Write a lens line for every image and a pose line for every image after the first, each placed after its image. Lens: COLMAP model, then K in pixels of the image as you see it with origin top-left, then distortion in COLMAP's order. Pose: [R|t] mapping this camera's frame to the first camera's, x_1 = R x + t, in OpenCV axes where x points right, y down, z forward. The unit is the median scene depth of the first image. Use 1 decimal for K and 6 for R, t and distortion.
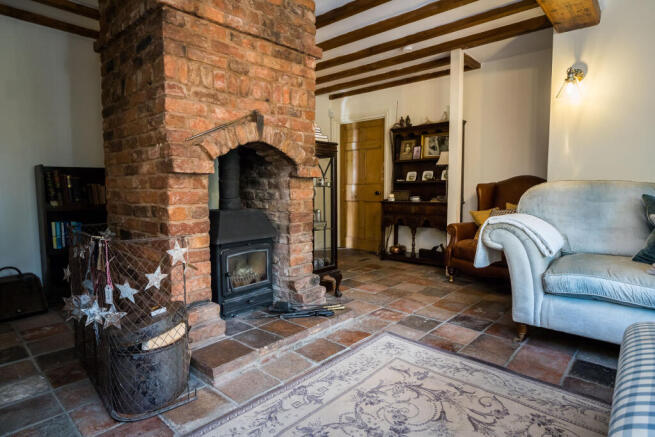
lens RADIAL K [[374.8, 0, 327.1], [0, 374.8, 218.6], [0, 0, 1]] dist [0.002402, 0.000507]
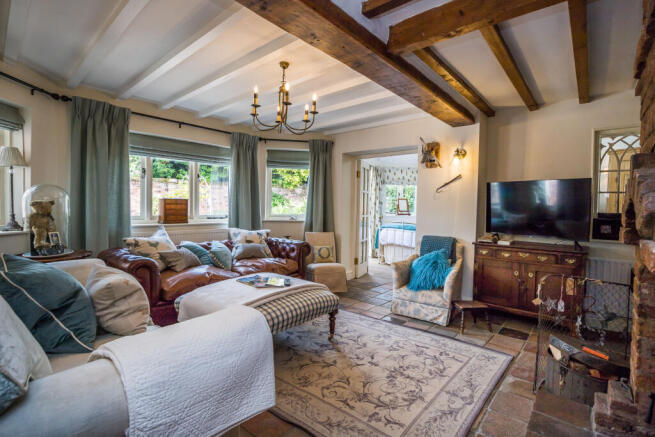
lens RADIAL K [[308.2, 0, 329.1], [0, 308.2, 218.1], [0, 0, 1]] dist [0.000923, 0.000044]
pose [[-0.999730, -0.010510, -0.020738, 0.448765], [-0.012716, 0.993929, 0.109283, -0.293784], [0.019463, 0.109517, -0.993794, 2.010688]]
